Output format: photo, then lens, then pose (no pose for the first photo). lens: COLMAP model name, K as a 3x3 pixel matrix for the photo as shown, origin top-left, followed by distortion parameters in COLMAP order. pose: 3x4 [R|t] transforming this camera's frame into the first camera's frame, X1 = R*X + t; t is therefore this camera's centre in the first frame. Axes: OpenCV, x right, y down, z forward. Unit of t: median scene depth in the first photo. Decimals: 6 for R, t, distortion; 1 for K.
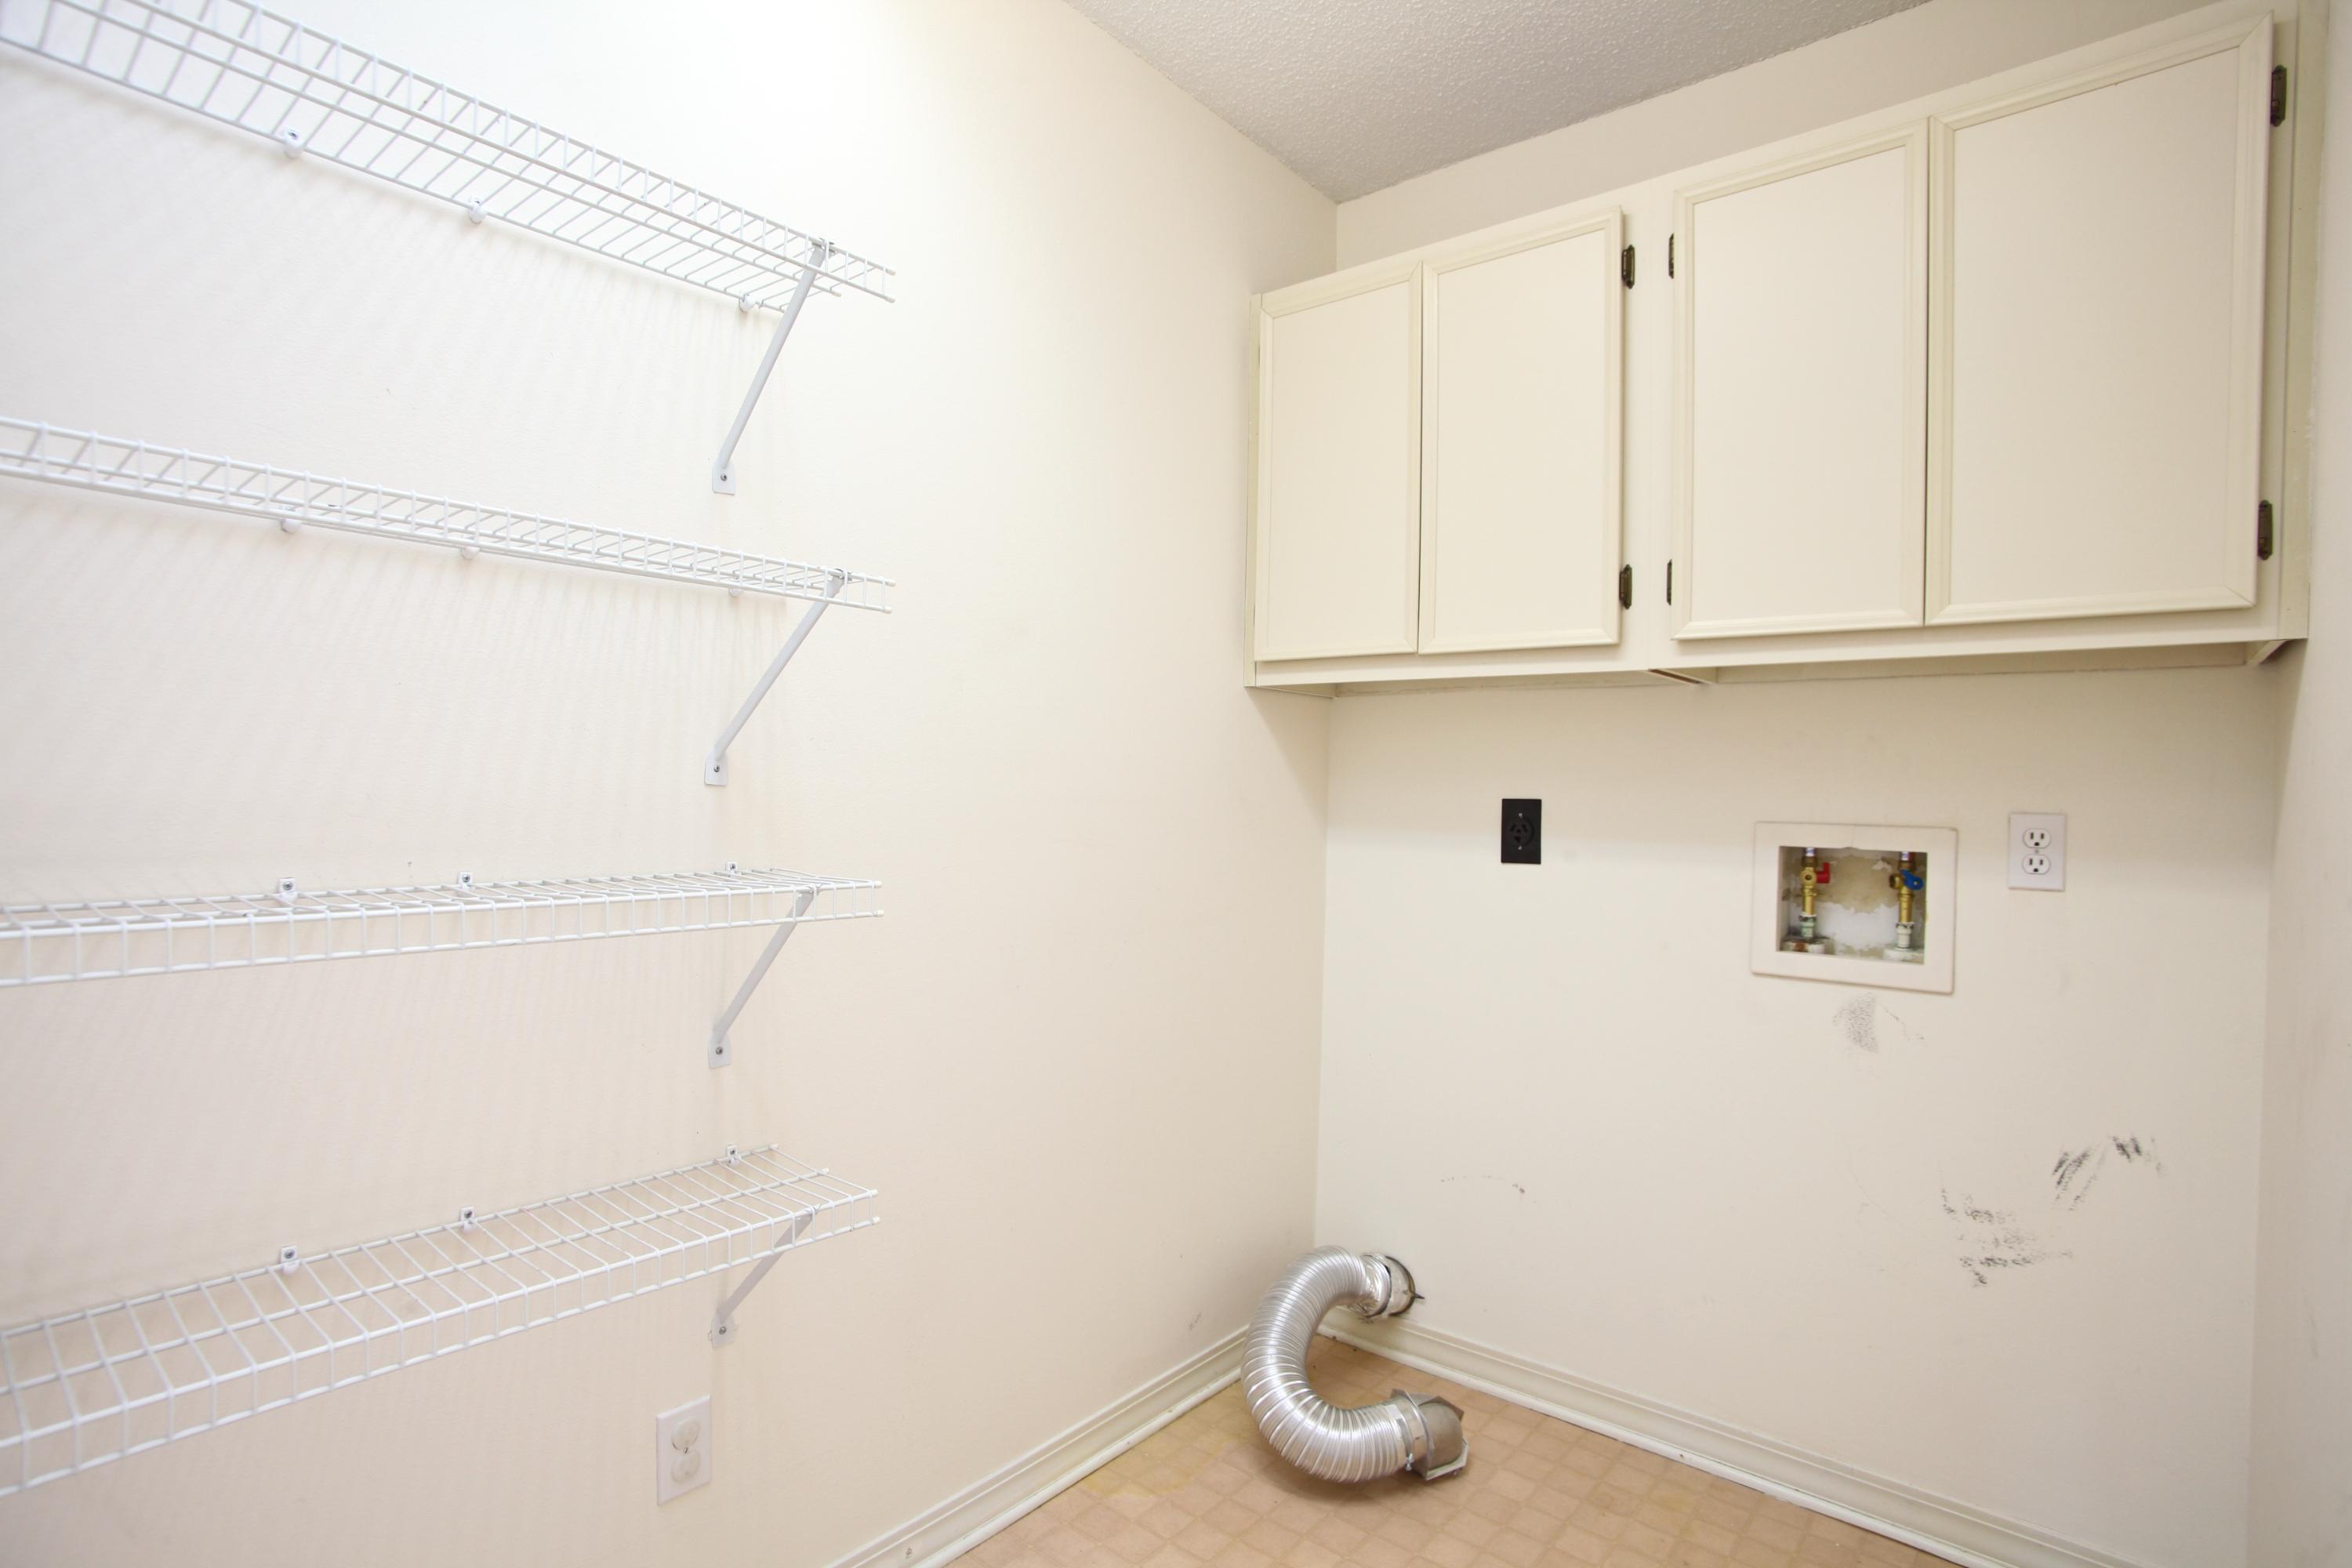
lens RADIAL K [[1150.1, 0, 1164.1], [0, 1150.1, 799.9], [0, 0, 1]] dist [-0.090938, 0.041445]
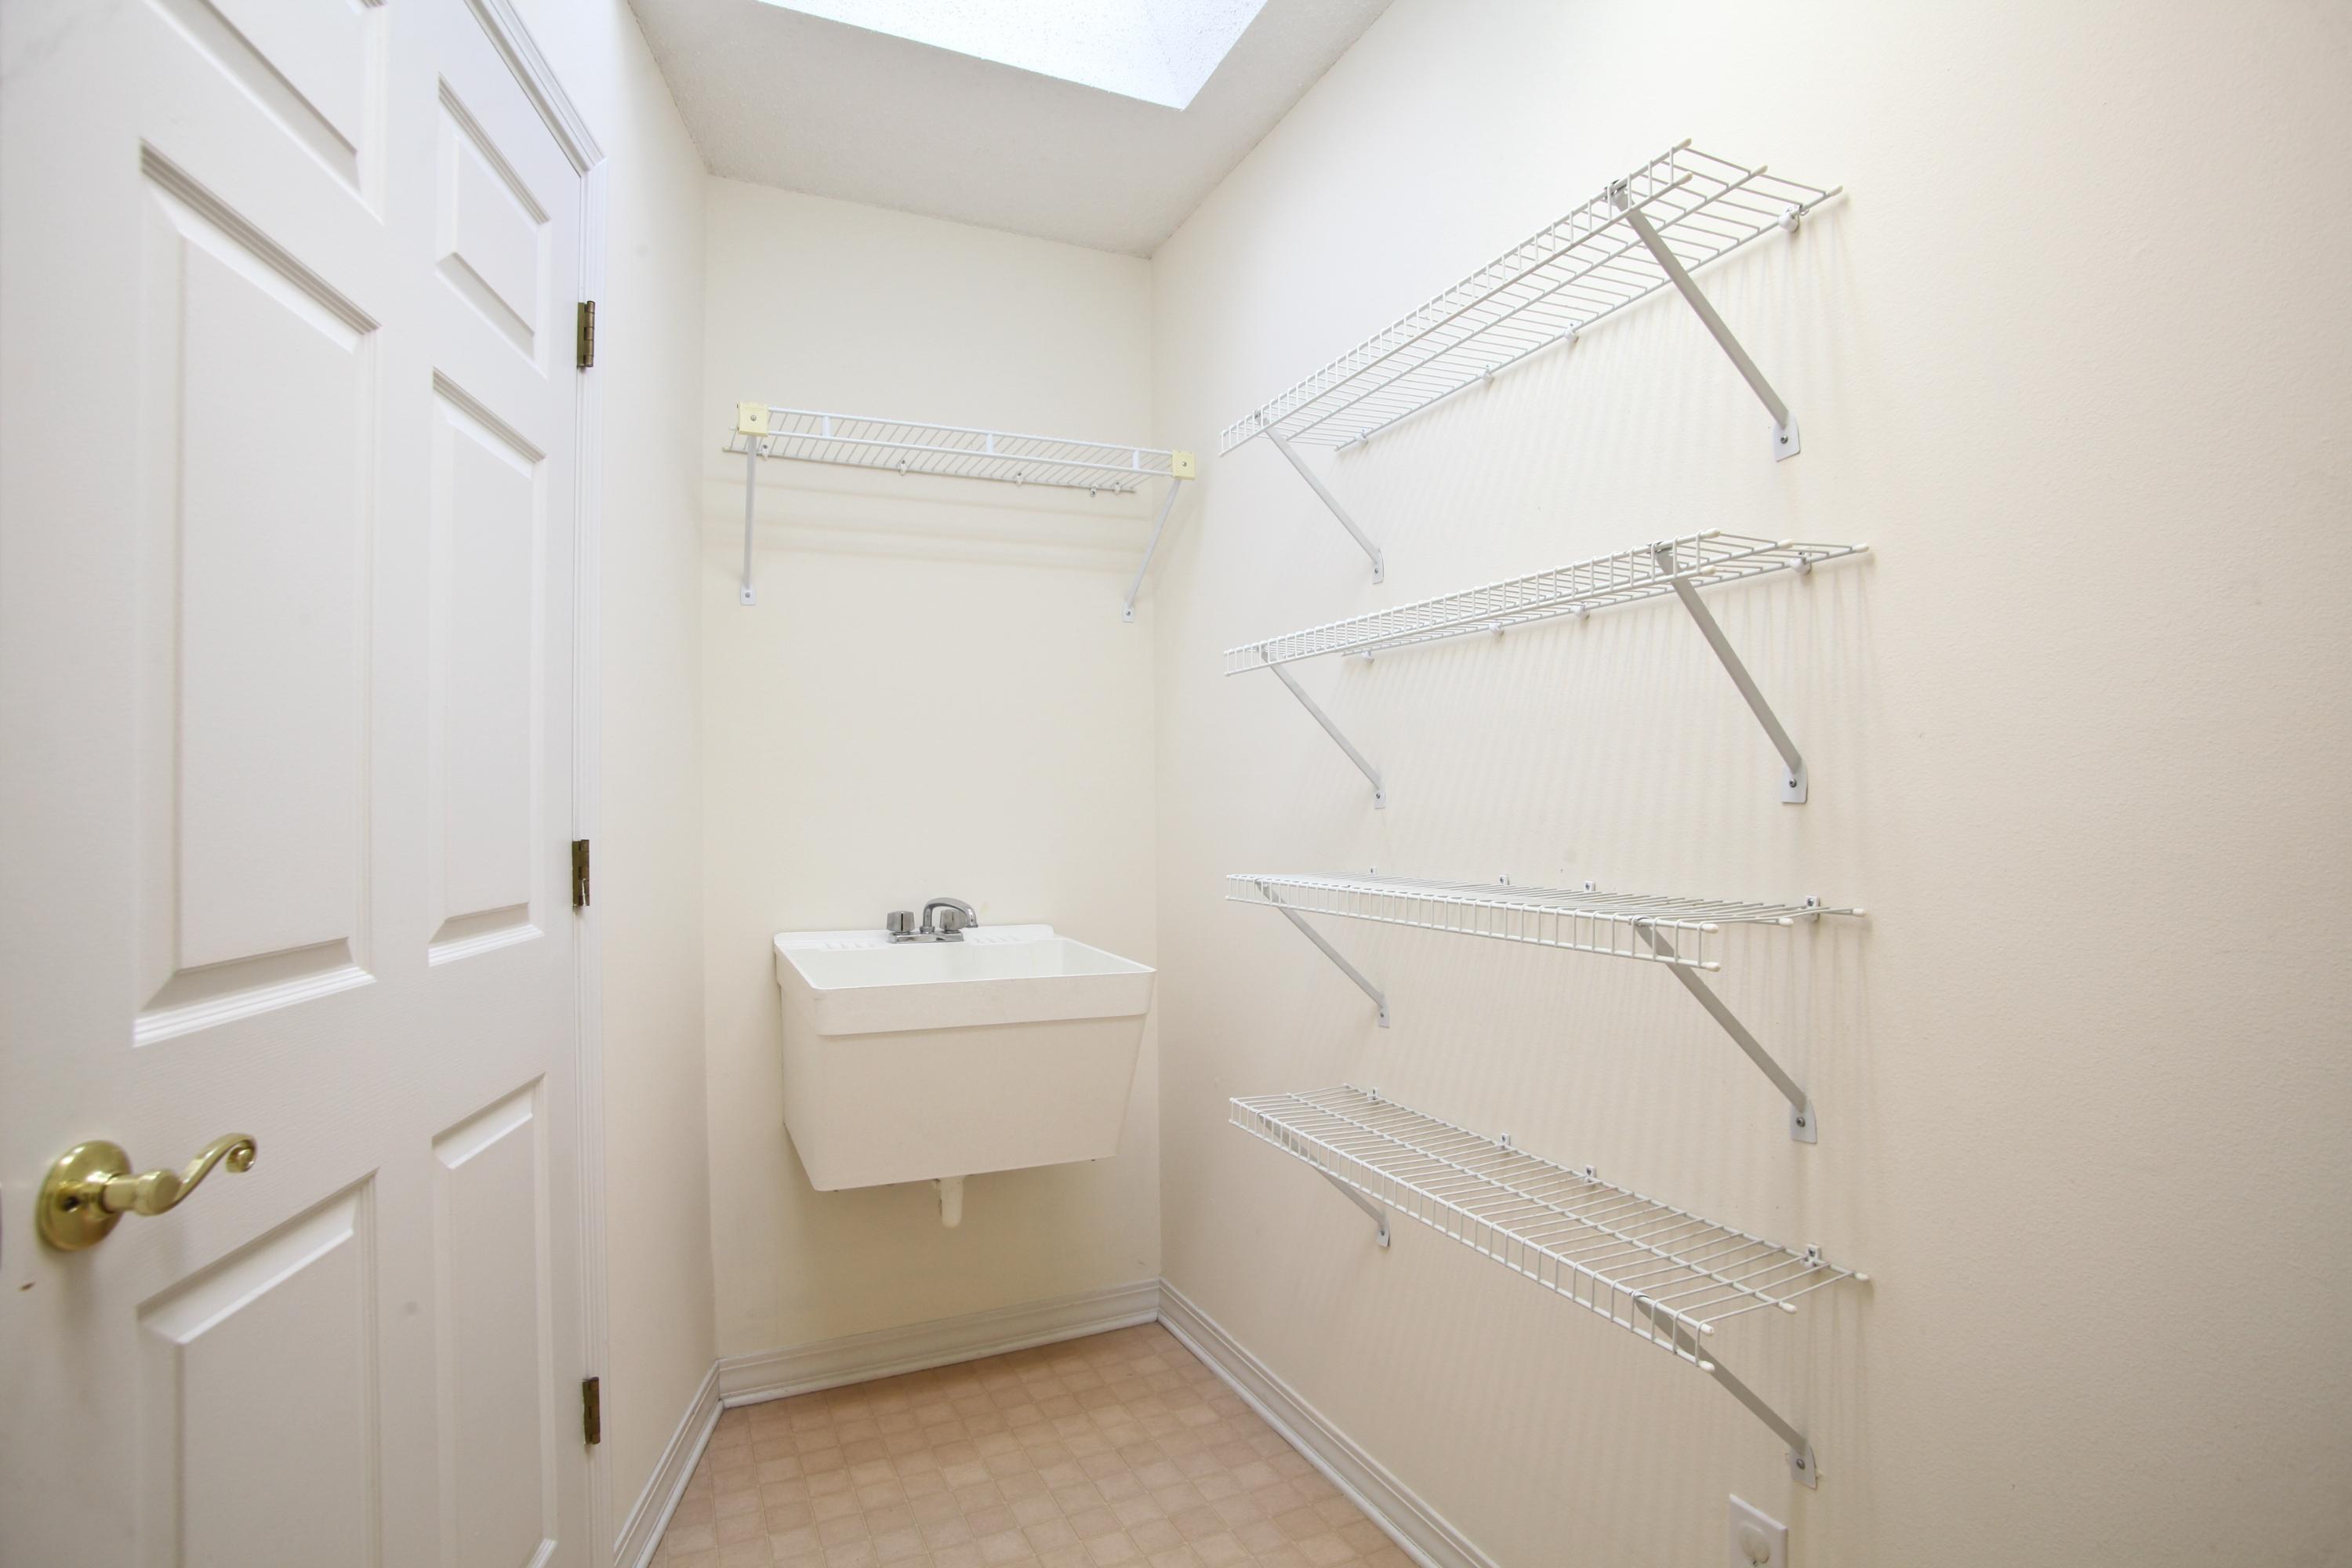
lens RADIAL K [[1150.1, 0, 1164.1], [0, 1150.1, 799.9], [0, 0, 1]] dist [-0.090938, 0.041445]
pose [[-0.458950, -0.012234, -0.888378, 0.584812], [-0.015762, 0.999860, -0.005626, -0.003447], [0.888322, 0.011420, -0.459079, 1.013317]]
